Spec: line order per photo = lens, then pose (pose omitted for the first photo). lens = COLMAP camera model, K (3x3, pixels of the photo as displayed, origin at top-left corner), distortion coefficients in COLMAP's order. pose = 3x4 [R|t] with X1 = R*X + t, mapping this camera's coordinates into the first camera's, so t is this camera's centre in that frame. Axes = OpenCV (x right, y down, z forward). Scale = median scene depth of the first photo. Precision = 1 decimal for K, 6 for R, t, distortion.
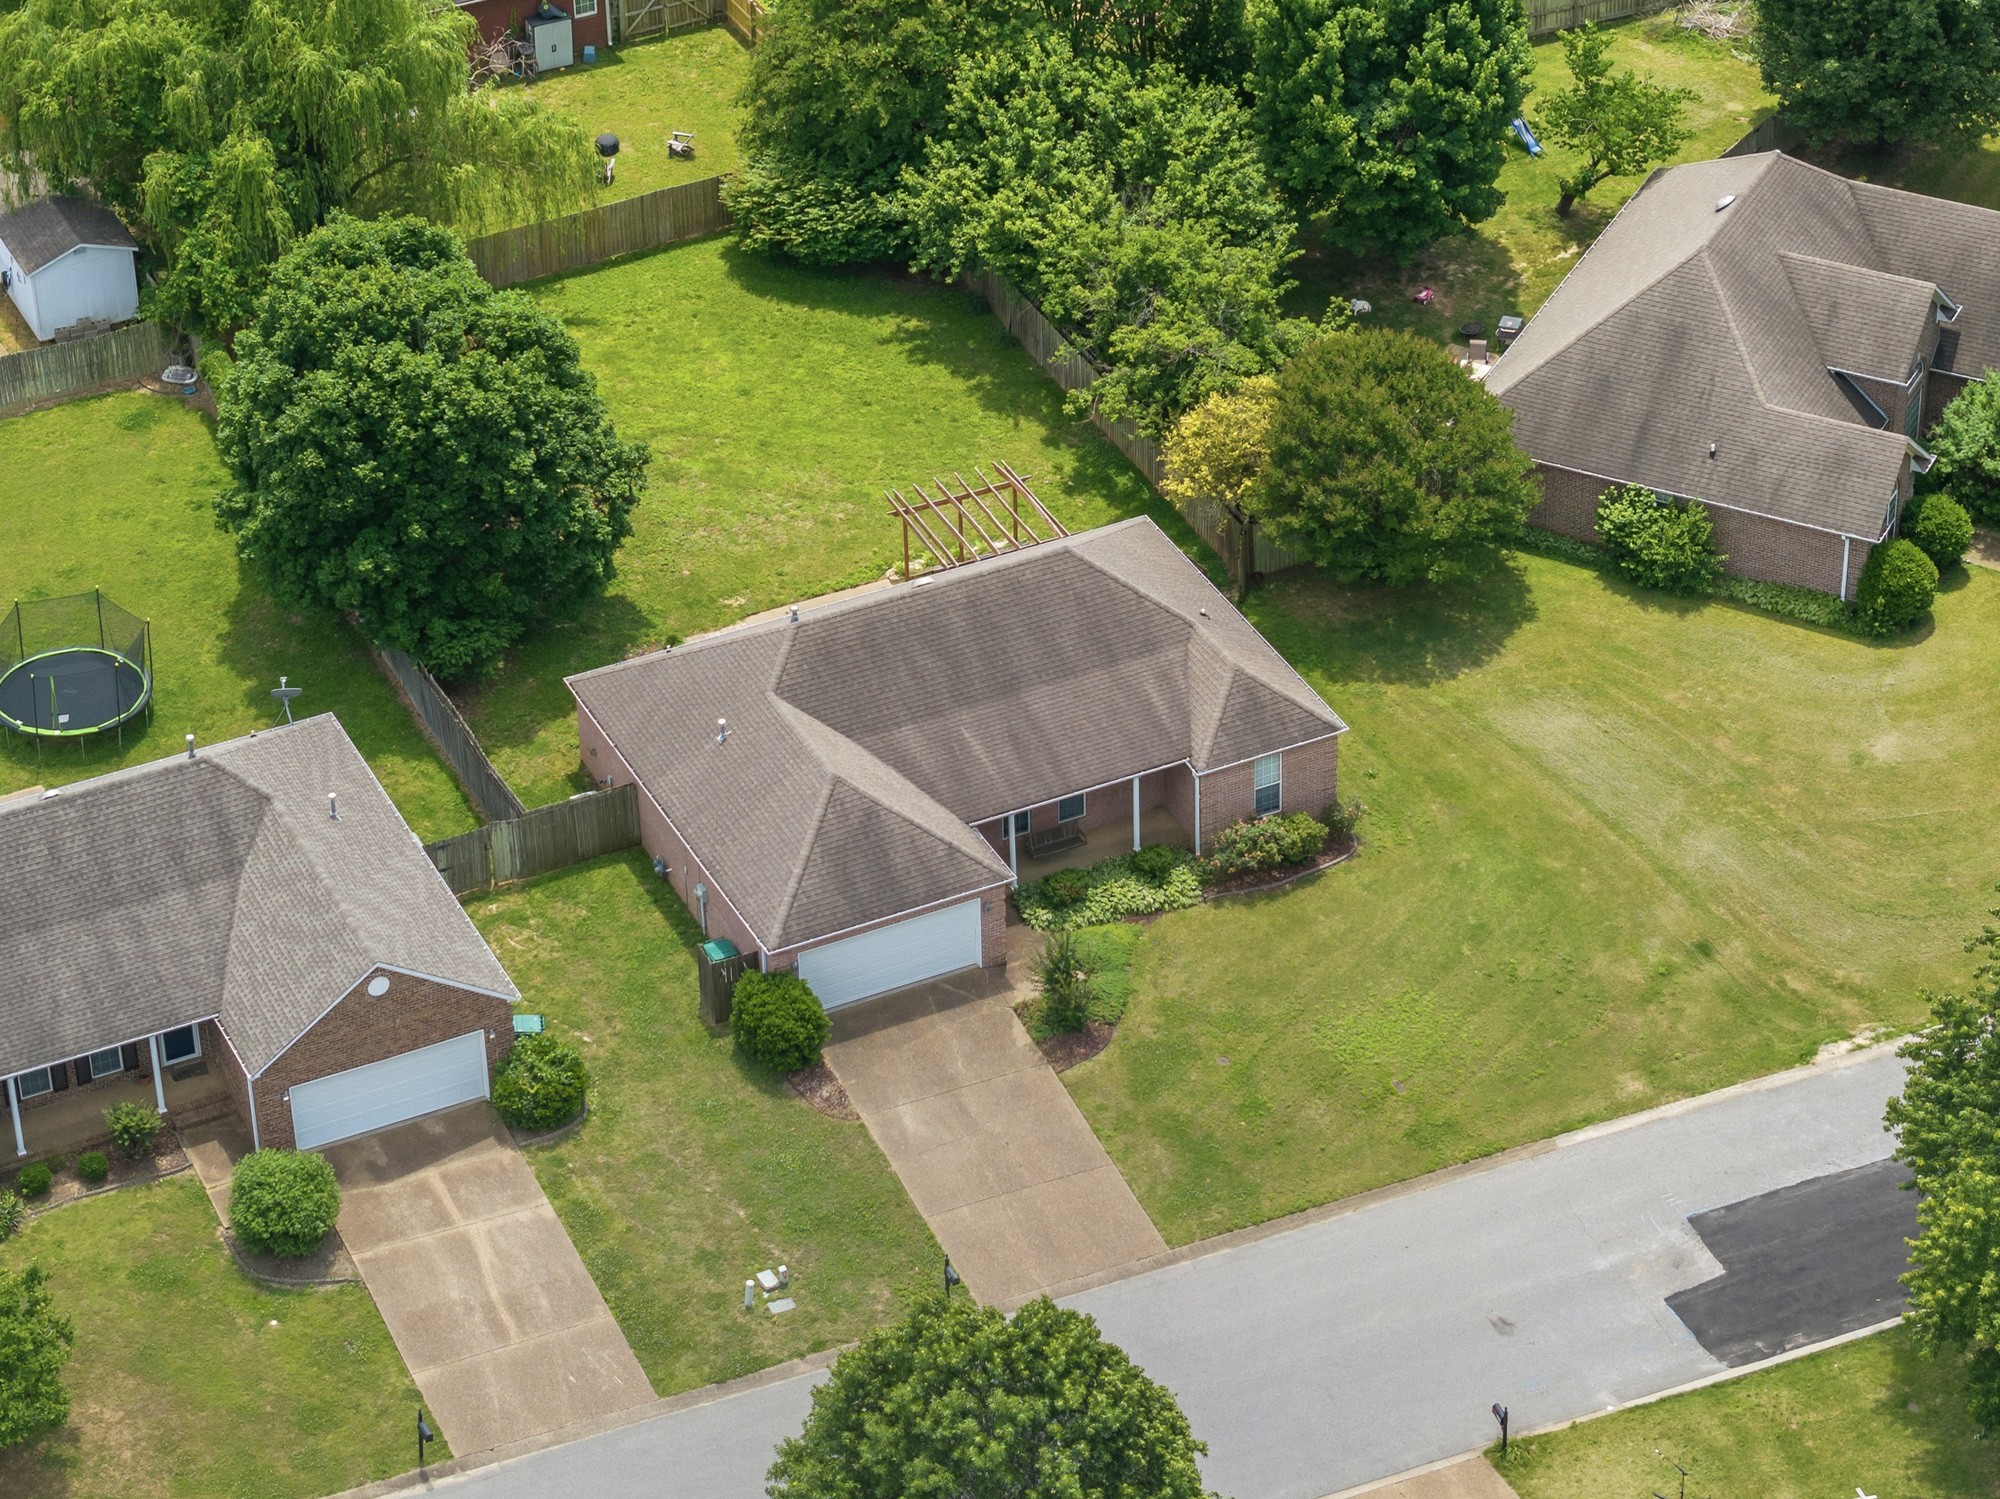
lens RADIAL K [[5303.1, 0, 1002.5], [0, 5303.1, 739.6], [0, 0, 1]] dist [-0.265022, 0.000000]
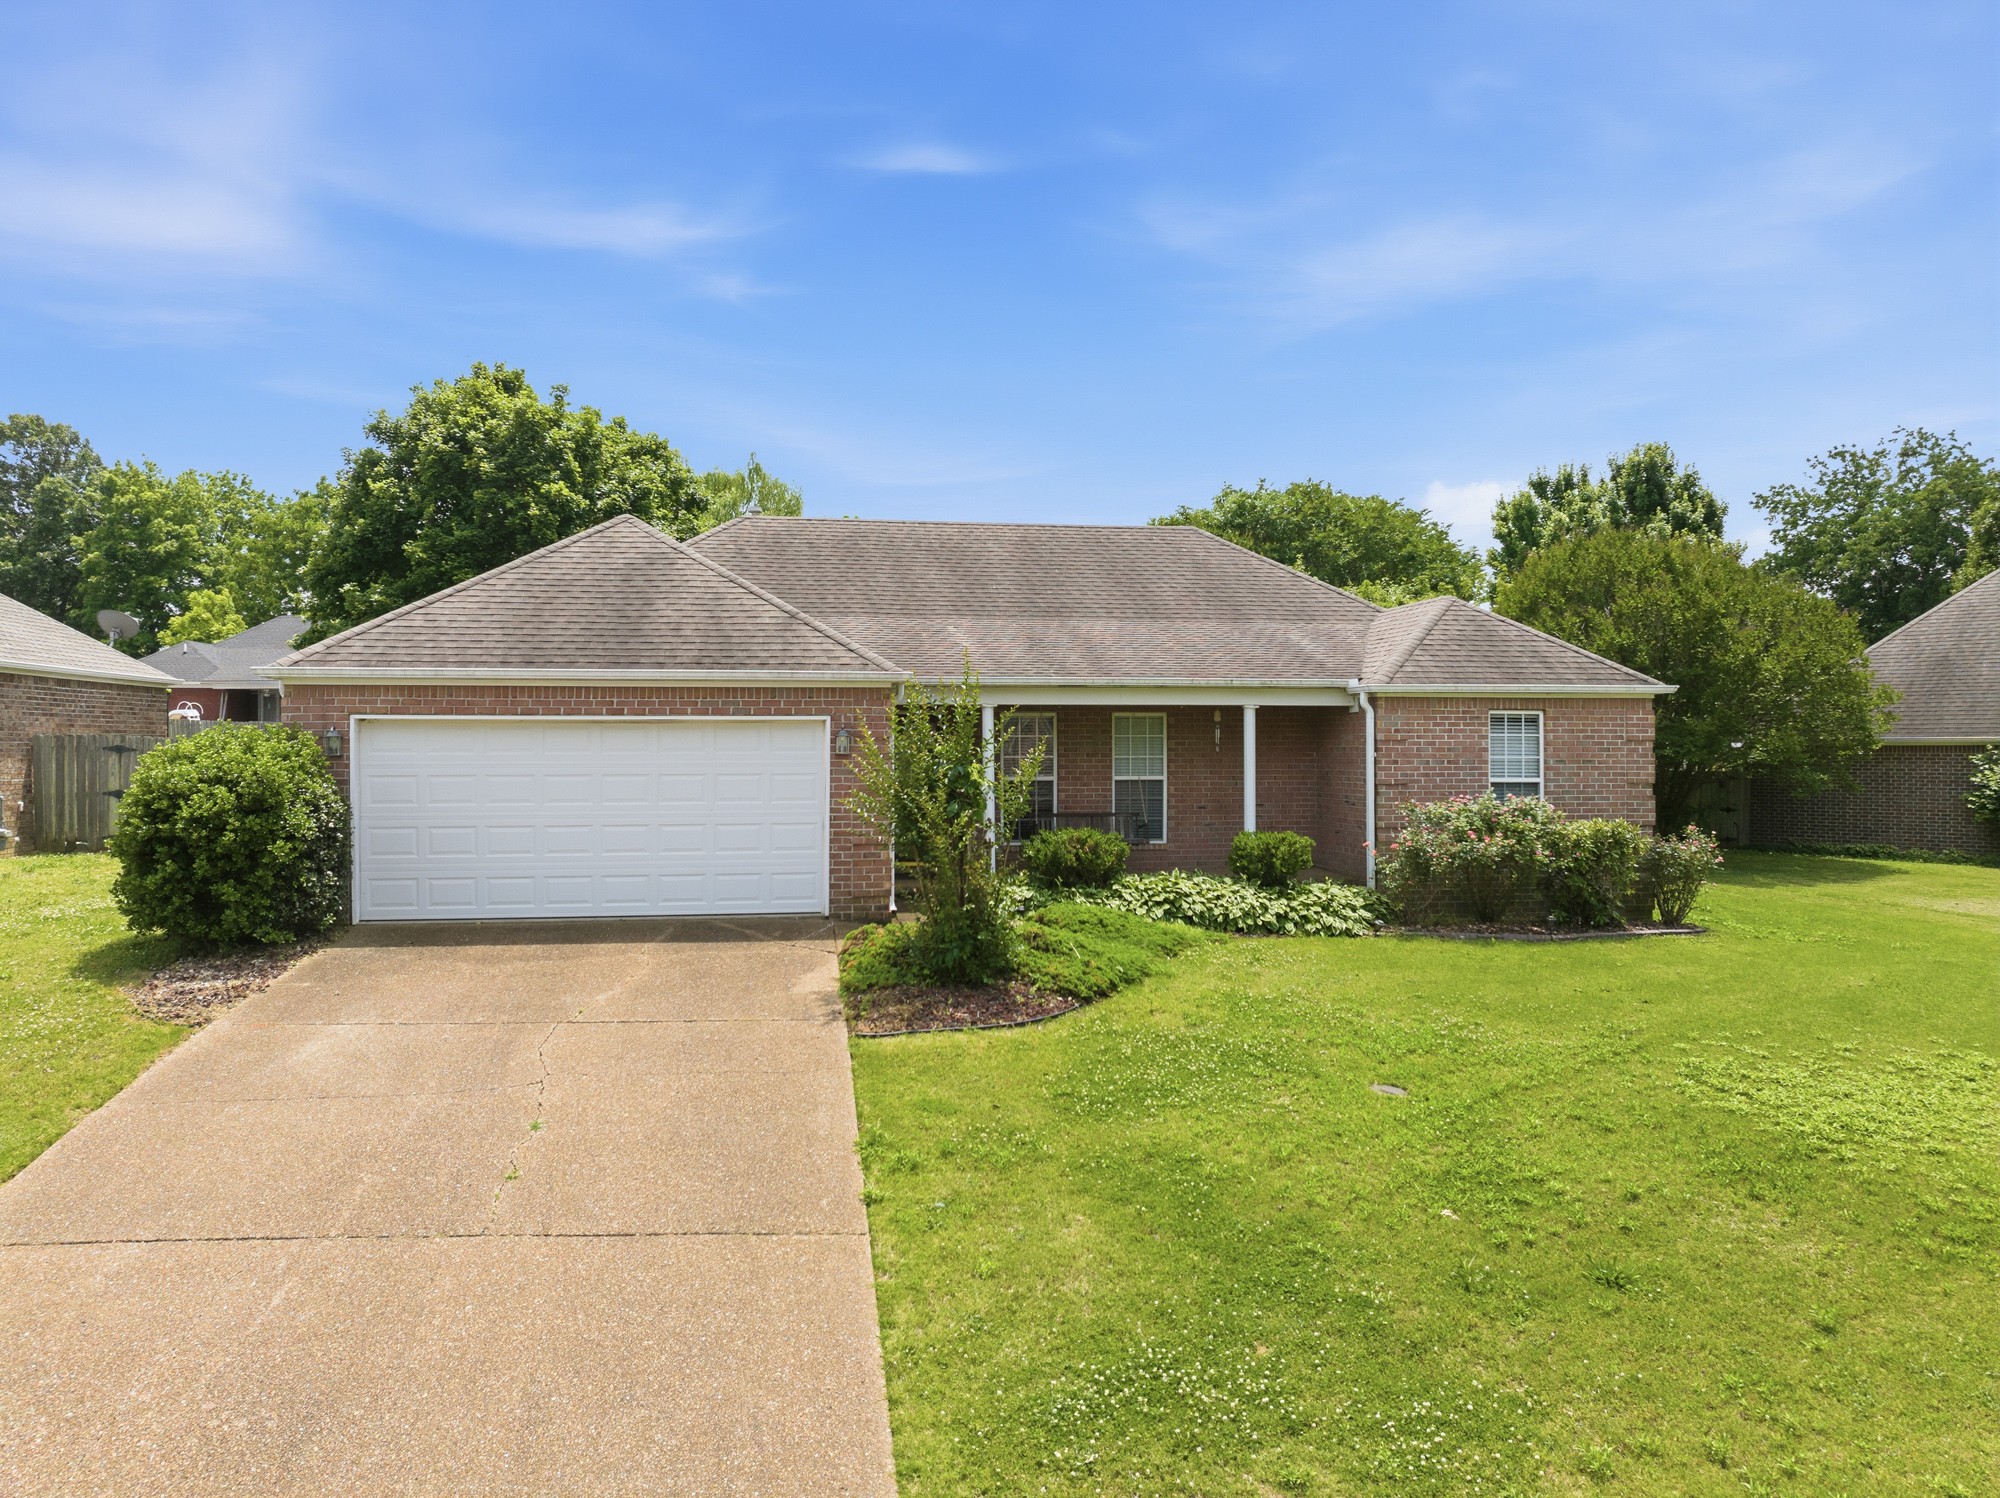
lens RADIAL K [[1424.7, 0, 983.1], [0, 1424.7, 743.0], [0, 0, 1]] dist [-0.029743, -0.000337]
pose [[0.955755, 0.025153, -0.293086, 0.041481], [-0.185292, 0.825313, -0.533409, 0.089962], [0.228471, 0.564115, 0.793458, 0.890945]]
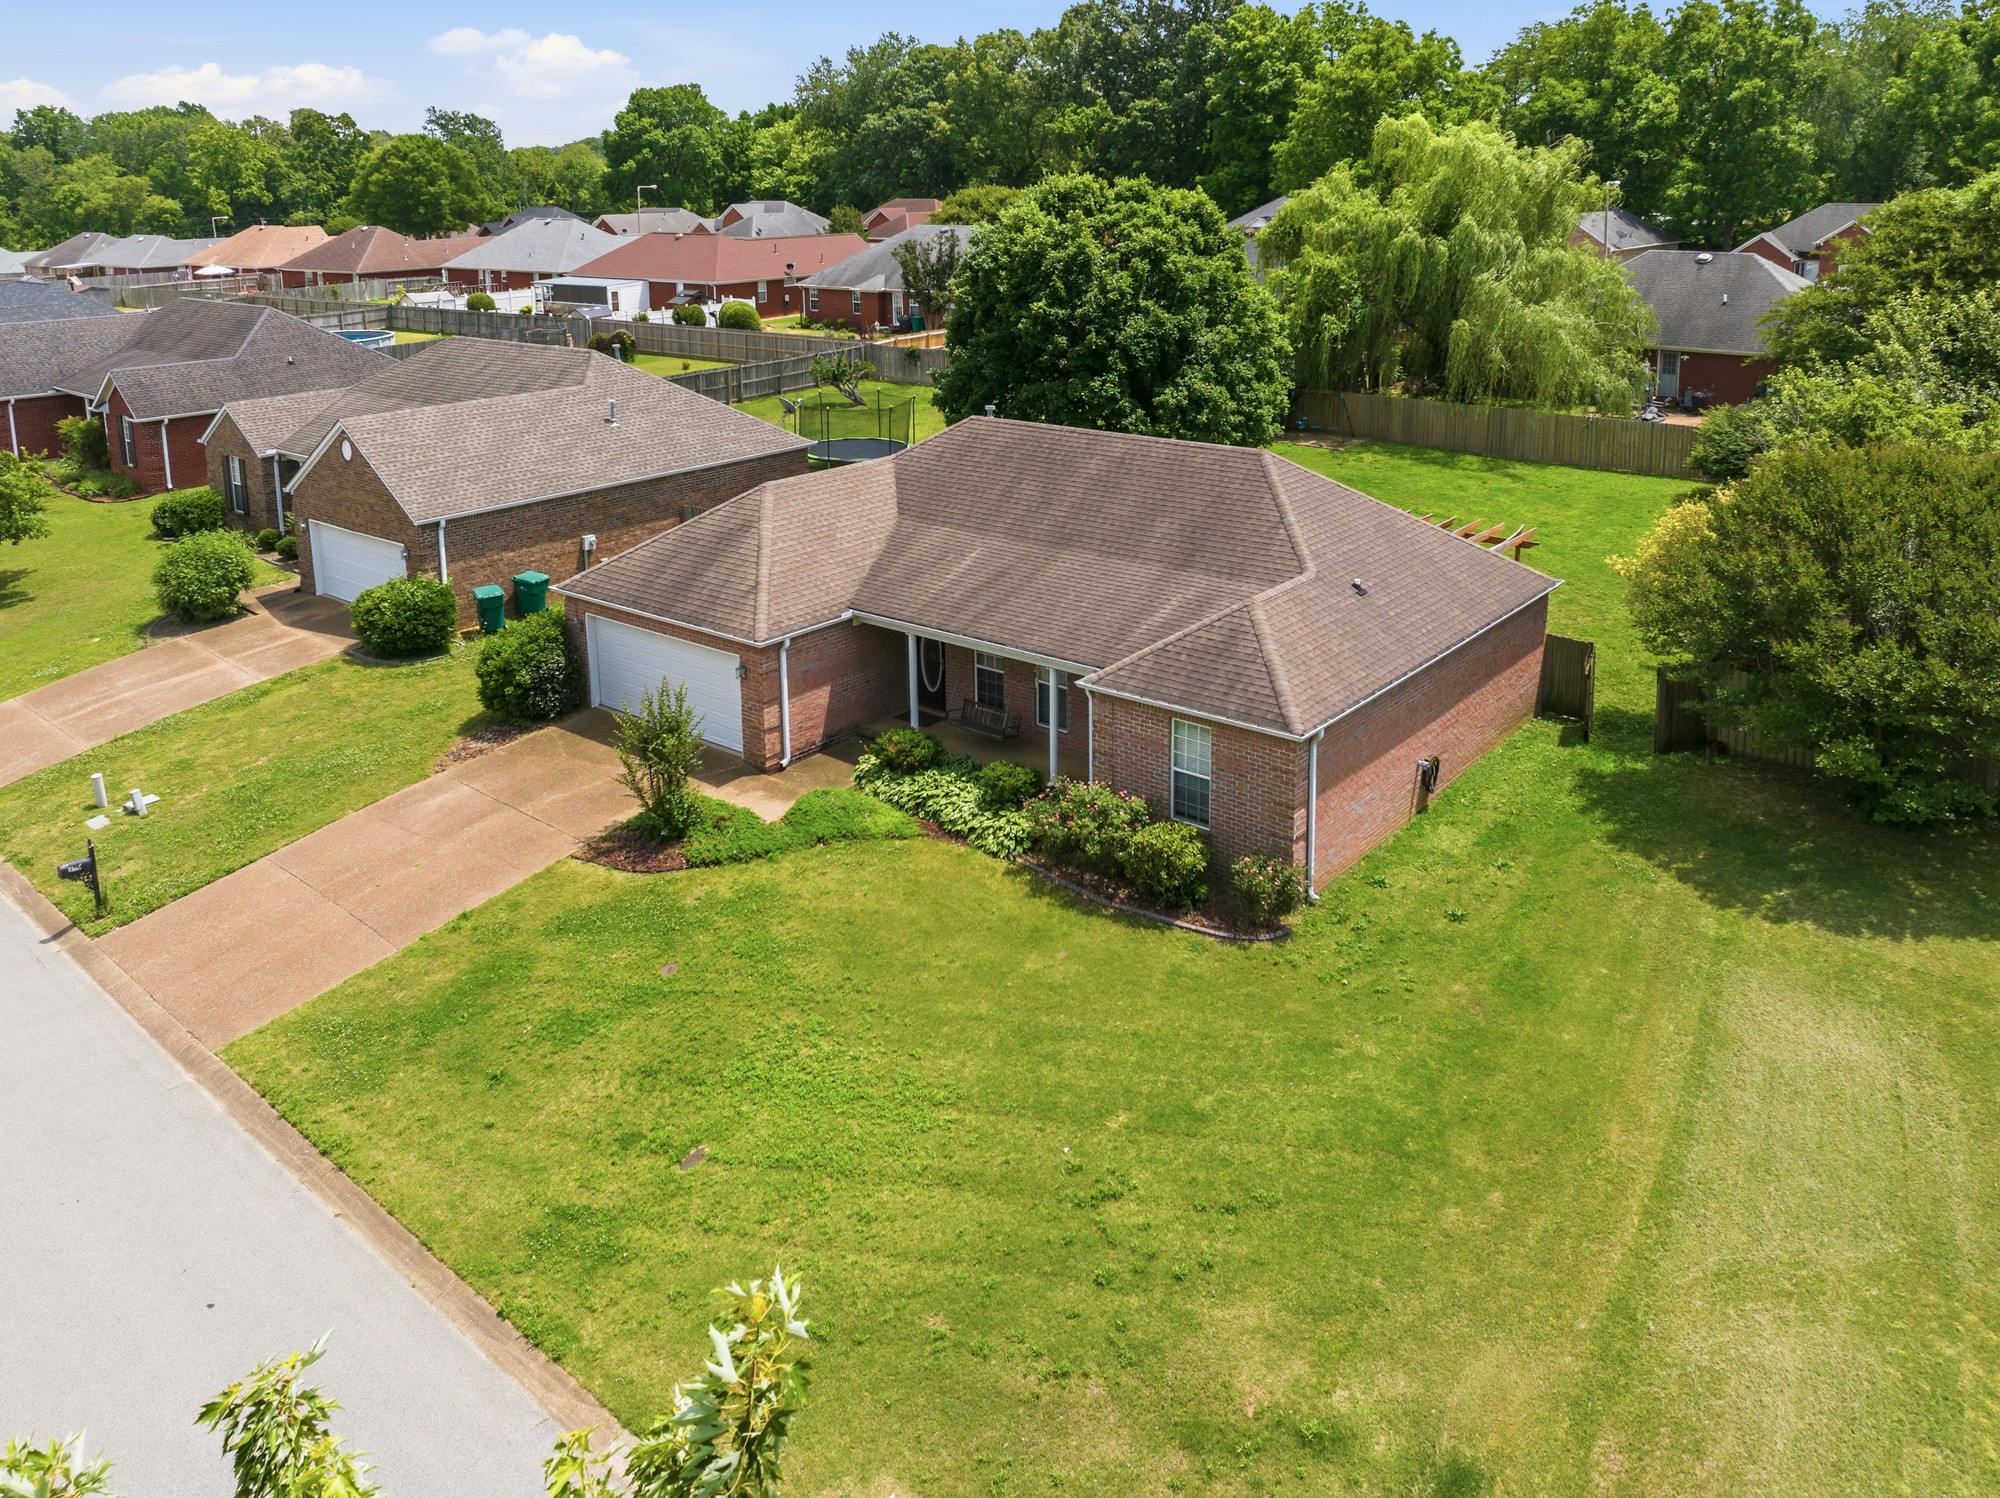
lens RADIAL K [[1493.7, 0, 979.3], [0, 1493.7, 494.5], [0, 0, 1]] dist [-0.027086, -0.009680]
pose [[0.421965, 0.211568, -0.881581, 0.197517], [-0.508890, 0.860028, -0.037183, -0.000891], [0.750317, 0.464318, 0.470567, 0.890864]]
